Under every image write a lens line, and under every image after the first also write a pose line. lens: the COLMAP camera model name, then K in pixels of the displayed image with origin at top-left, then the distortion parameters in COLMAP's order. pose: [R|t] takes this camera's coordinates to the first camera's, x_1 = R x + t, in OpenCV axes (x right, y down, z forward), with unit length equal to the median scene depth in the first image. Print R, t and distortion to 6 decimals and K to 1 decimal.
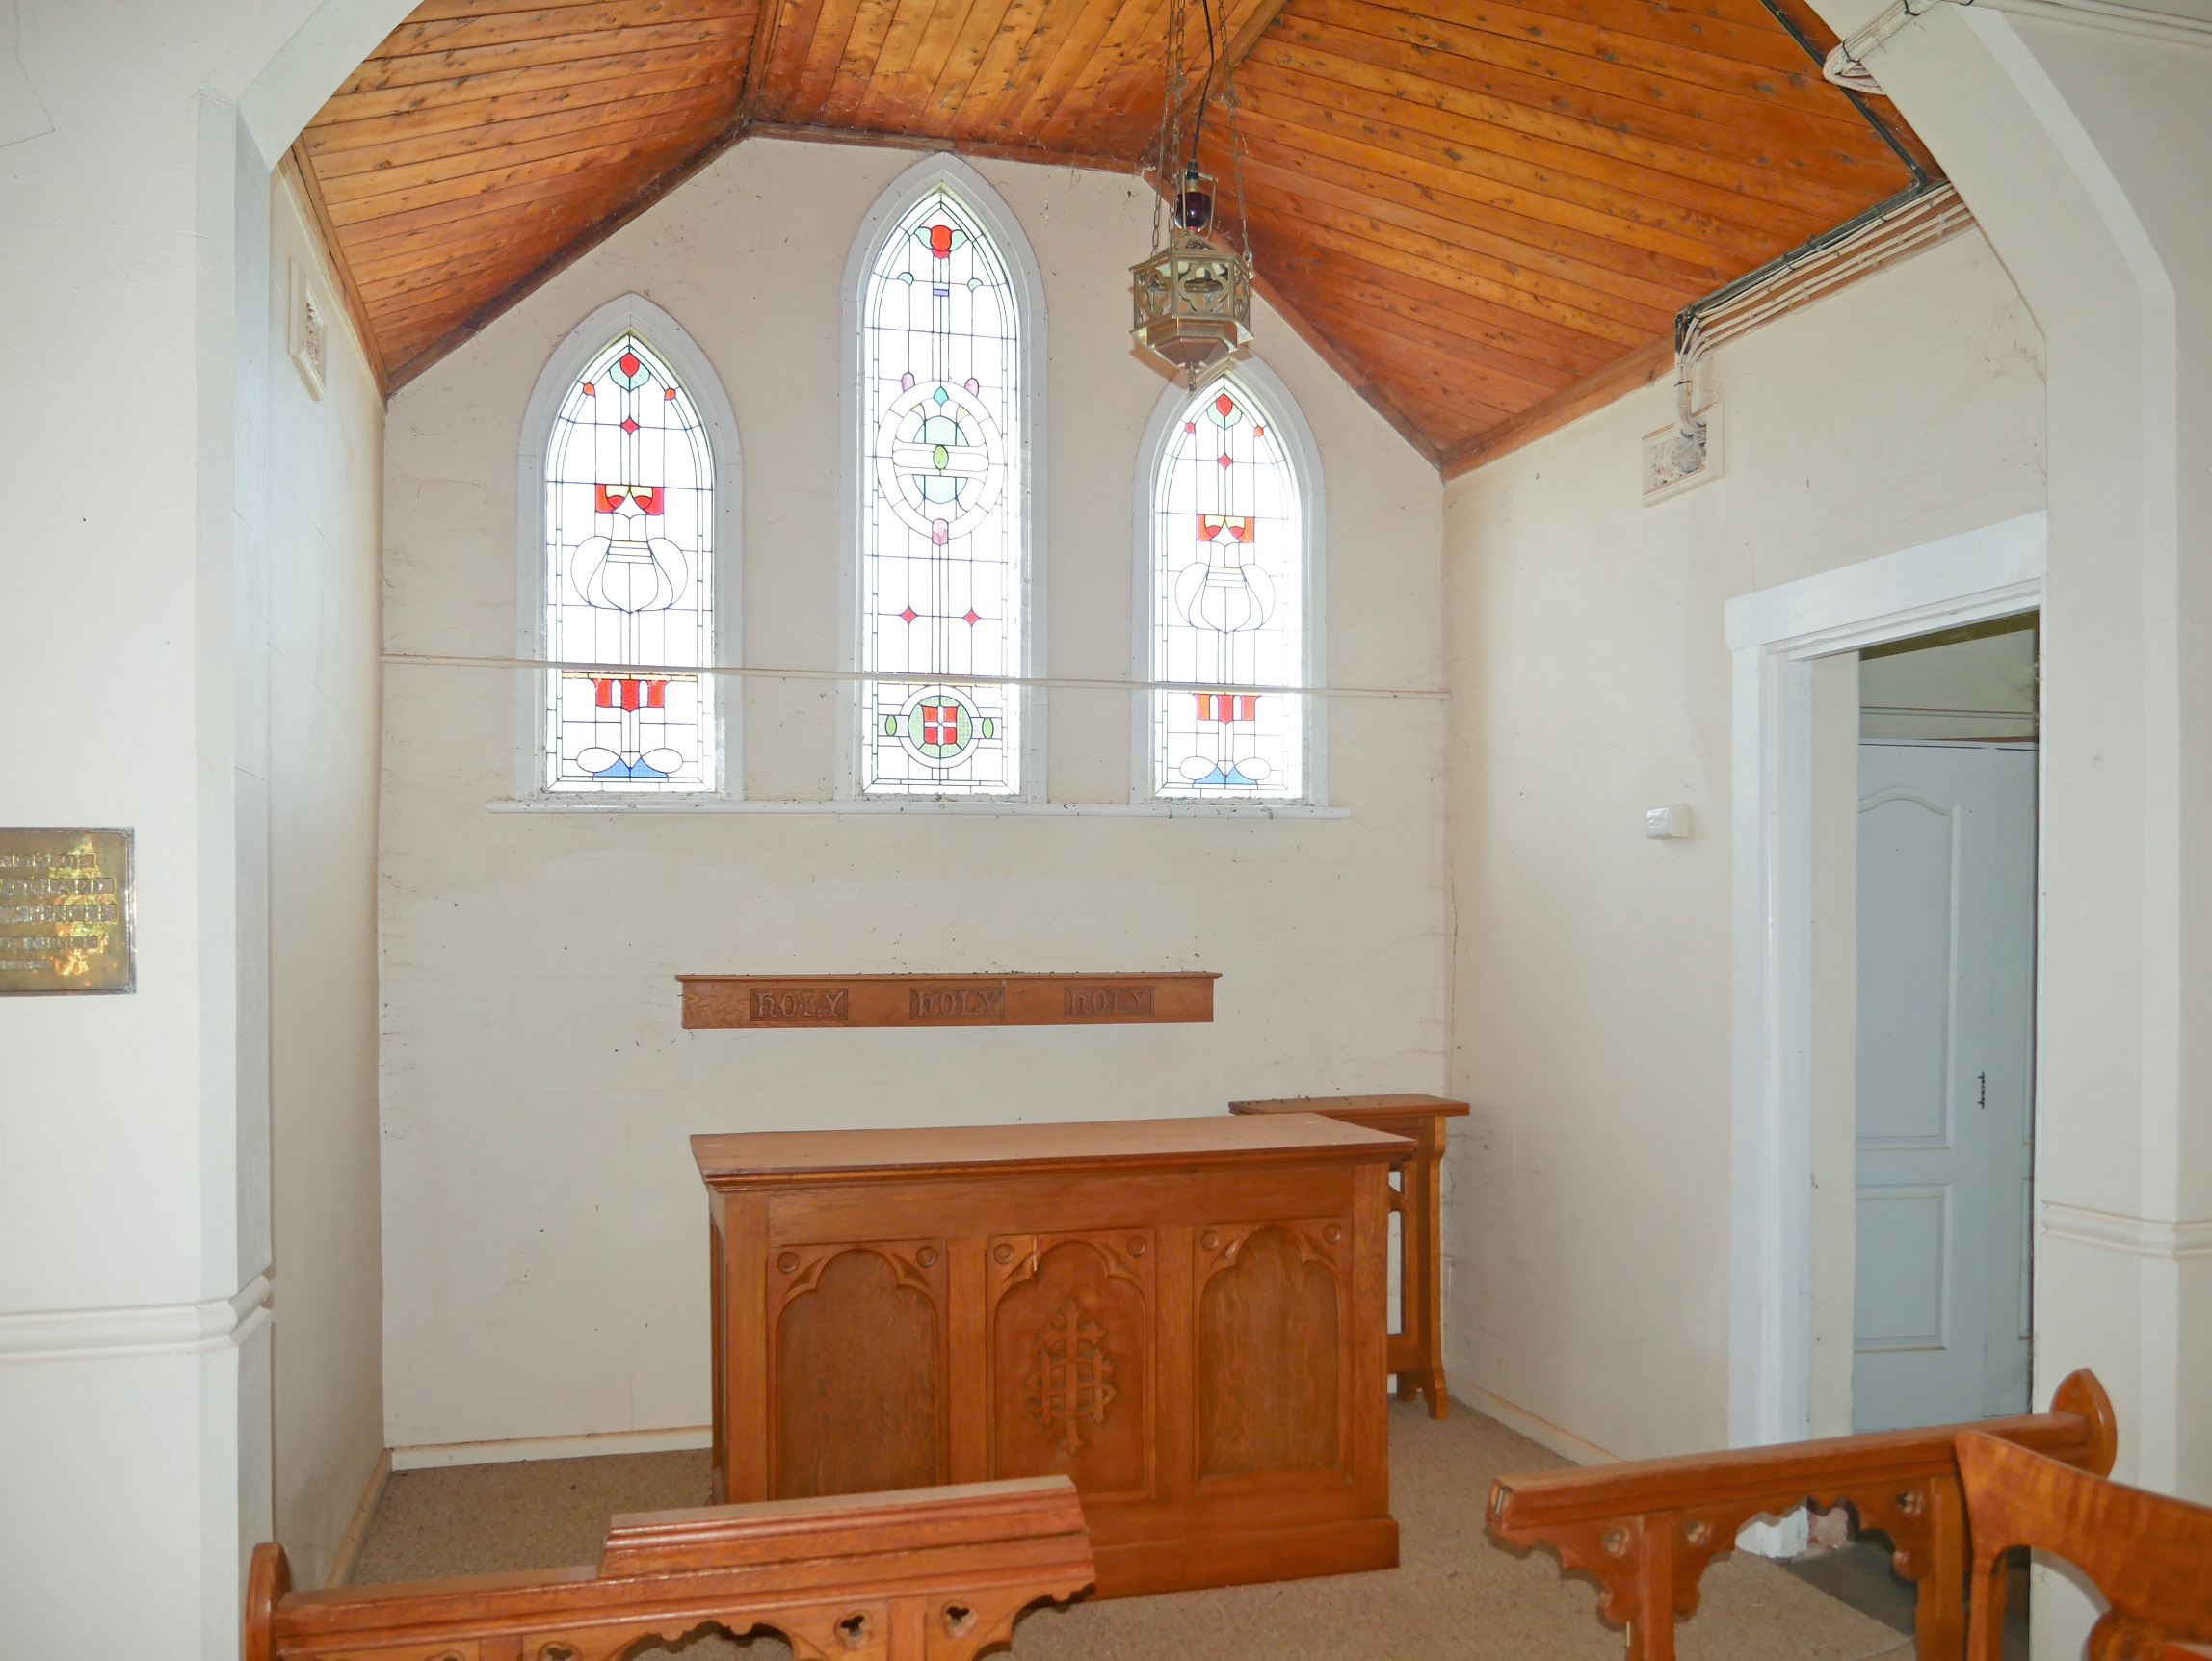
lens RADIAL K [[1879.2, 0, 1106.0], [0, 1879.2, 830.5], [0, 0, 1]] dist [0.003428, 0.003158]
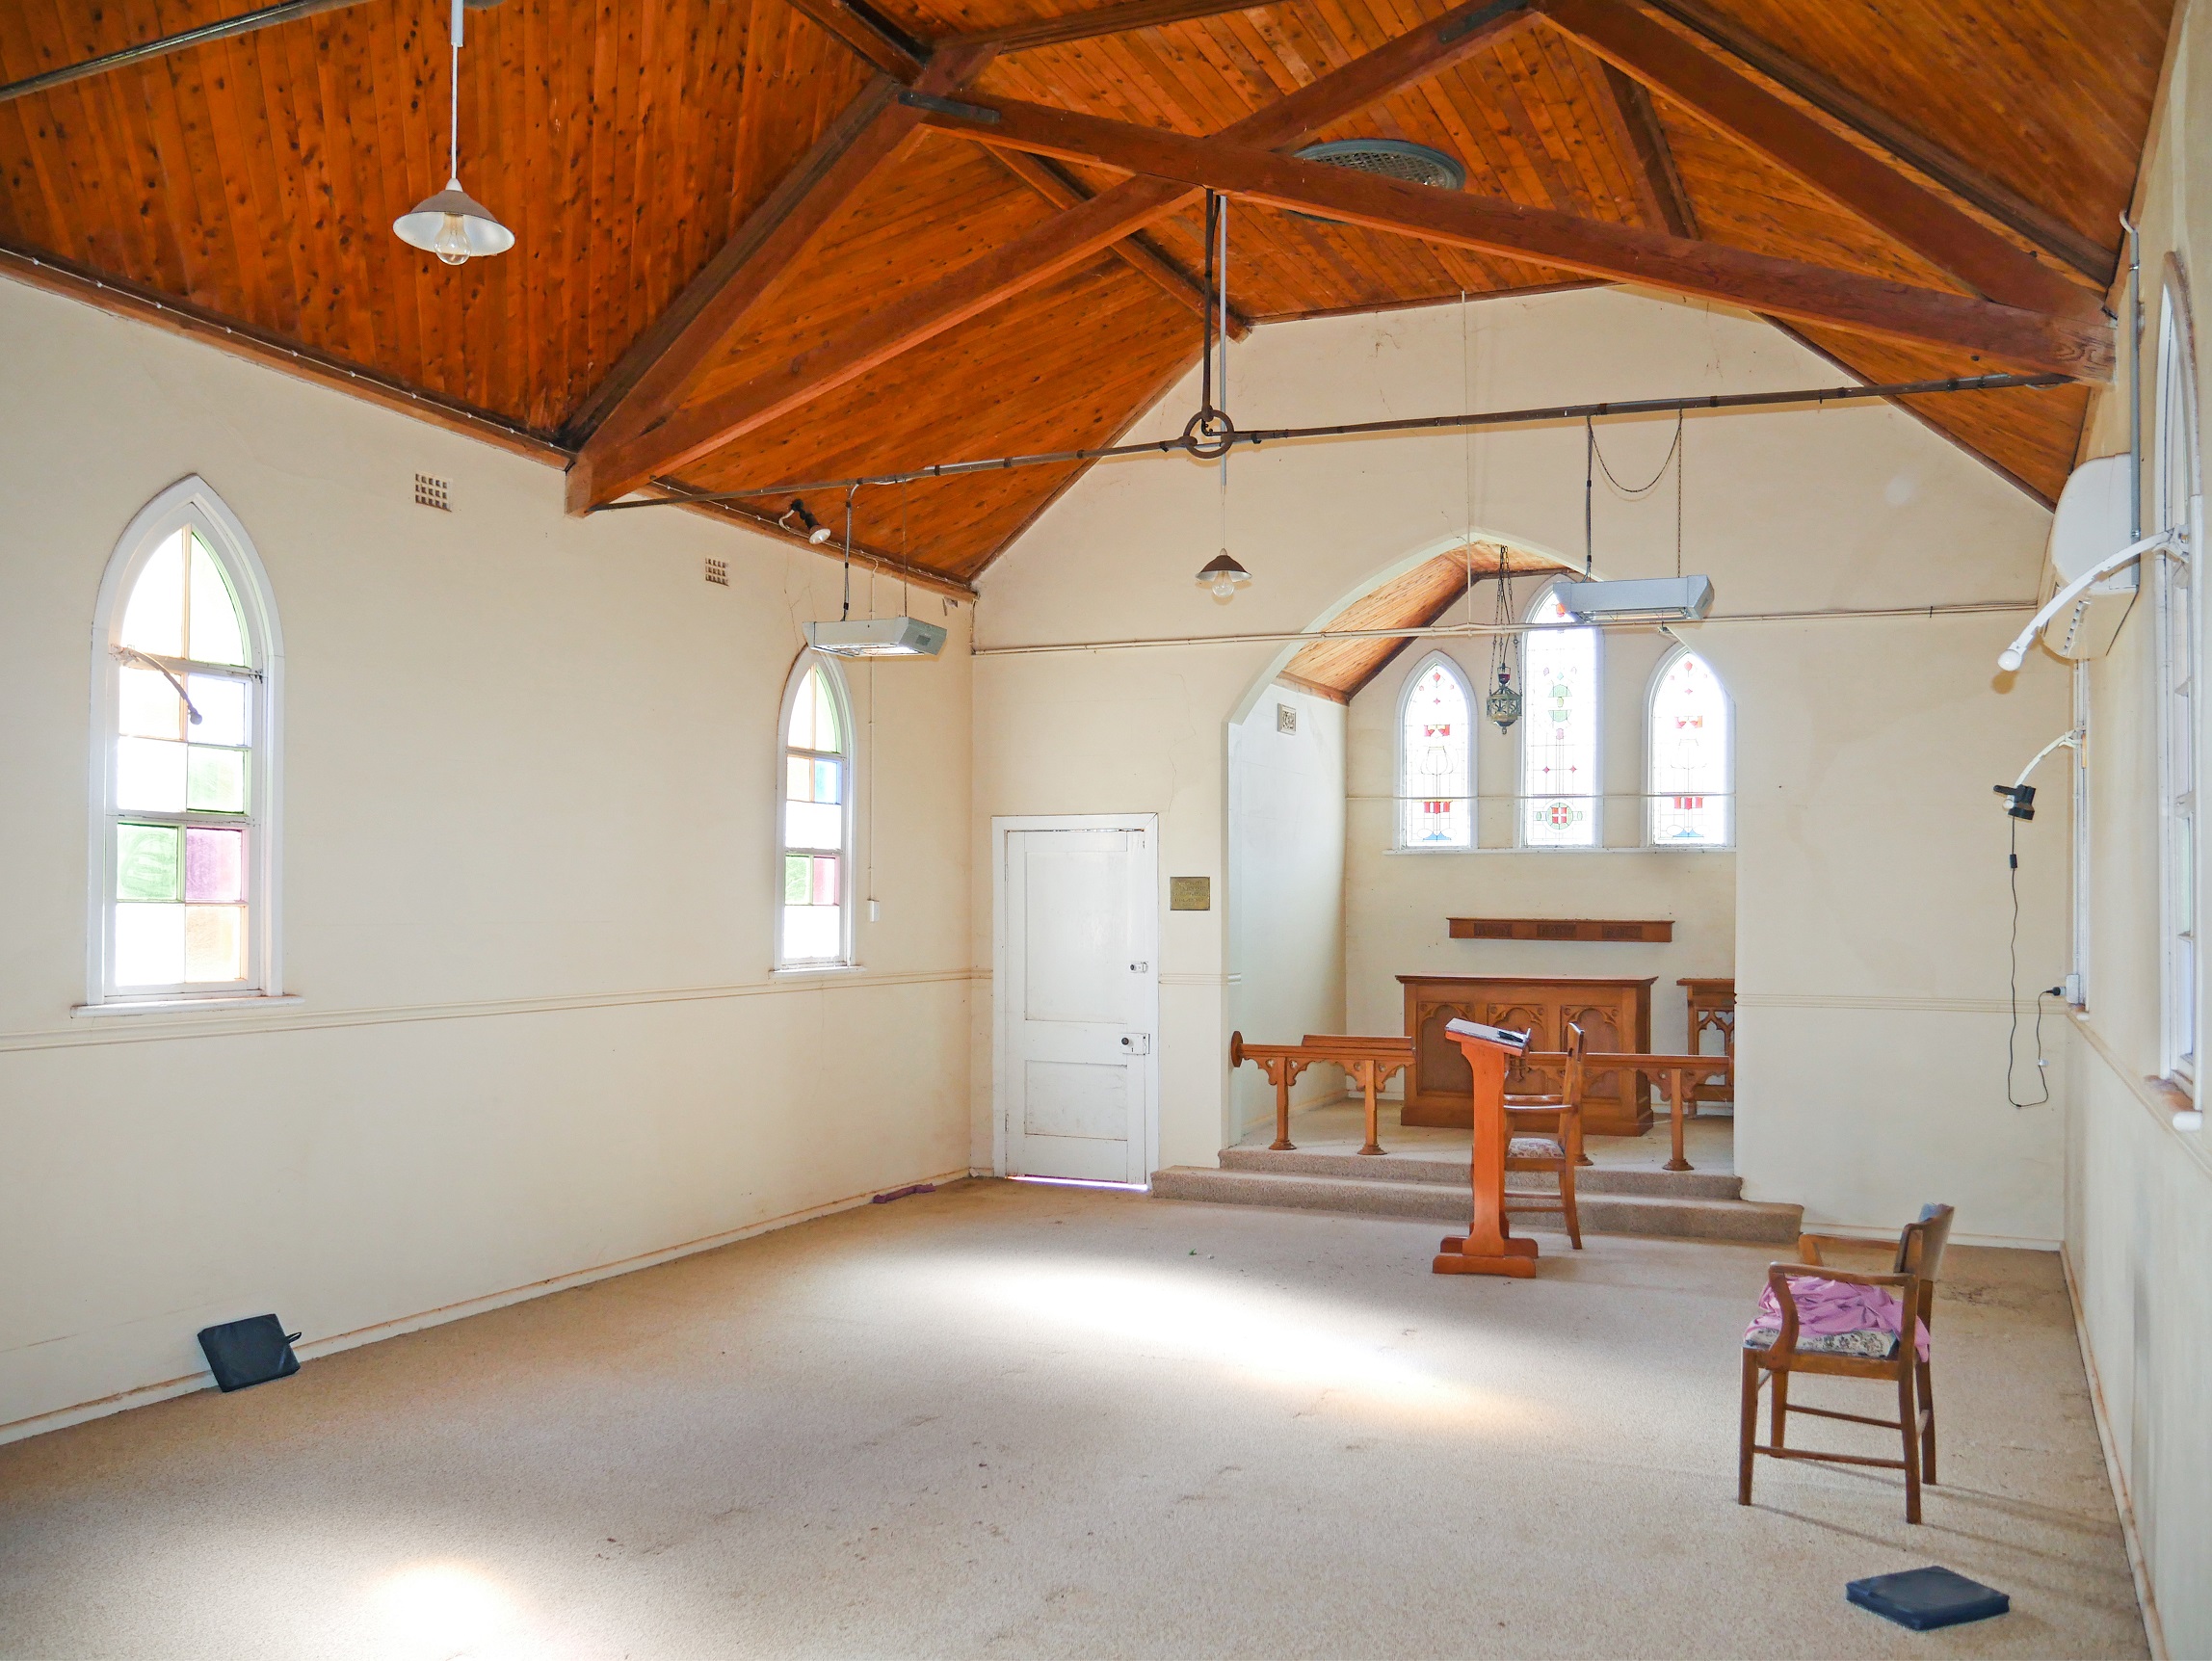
lens RADIAL K [[1879.2, 0, 1106.0], [0, 1879.2, 830.5], [0, 0, 1]] dist [0.003428, 0.003158]
pose [[0.763195, -0.012302, -0.646051, 1.018682], [0.023452, 0.999687, 0.008670, -0.071274], [0.645743, -0.021768, 0.763245, -1.201311]]
